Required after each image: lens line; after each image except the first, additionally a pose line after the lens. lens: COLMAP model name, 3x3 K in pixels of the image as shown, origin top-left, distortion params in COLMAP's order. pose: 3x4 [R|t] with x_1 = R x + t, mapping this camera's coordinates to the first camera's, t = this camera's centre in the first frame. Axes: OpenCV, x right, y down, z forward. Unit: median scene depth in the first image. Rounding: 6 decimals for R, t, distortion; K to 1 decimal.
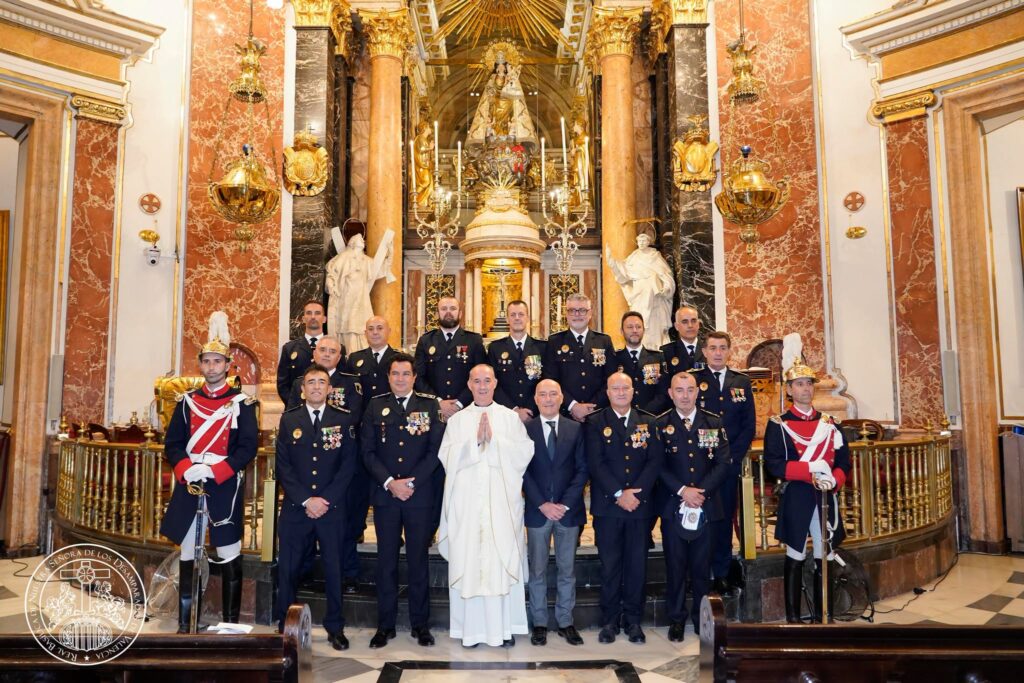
lens RADIAL K [[561.7, 0, 470.3], [0, 561.7, 363.8], [0, 0, 1]] dist [-0.003731, -0.000677]
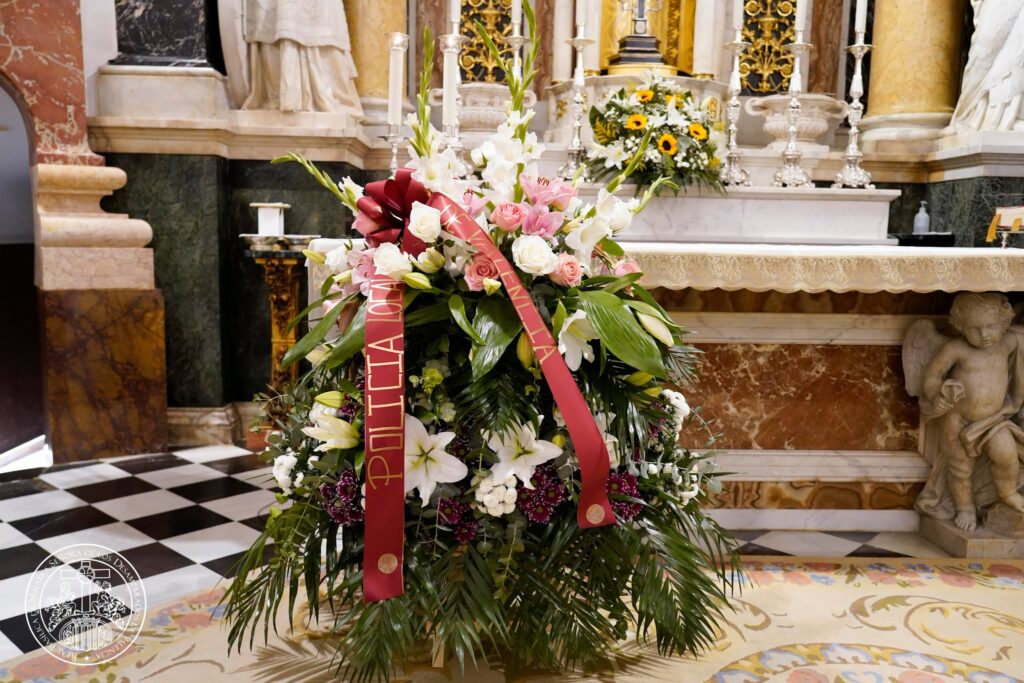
lens RADIAL K [[810.5, 0, 512.0], [0, 810.5, 341.5], [0, 0, 1]] dist [0.003338, 0.001655]
pose [[0.998769, 0.014122, 0.047548, -0.074652], [-0.023399, 0.979387, 0.200631, 0.029638], [-0.043734, -0.201497, 0.978512, 0.383497]]
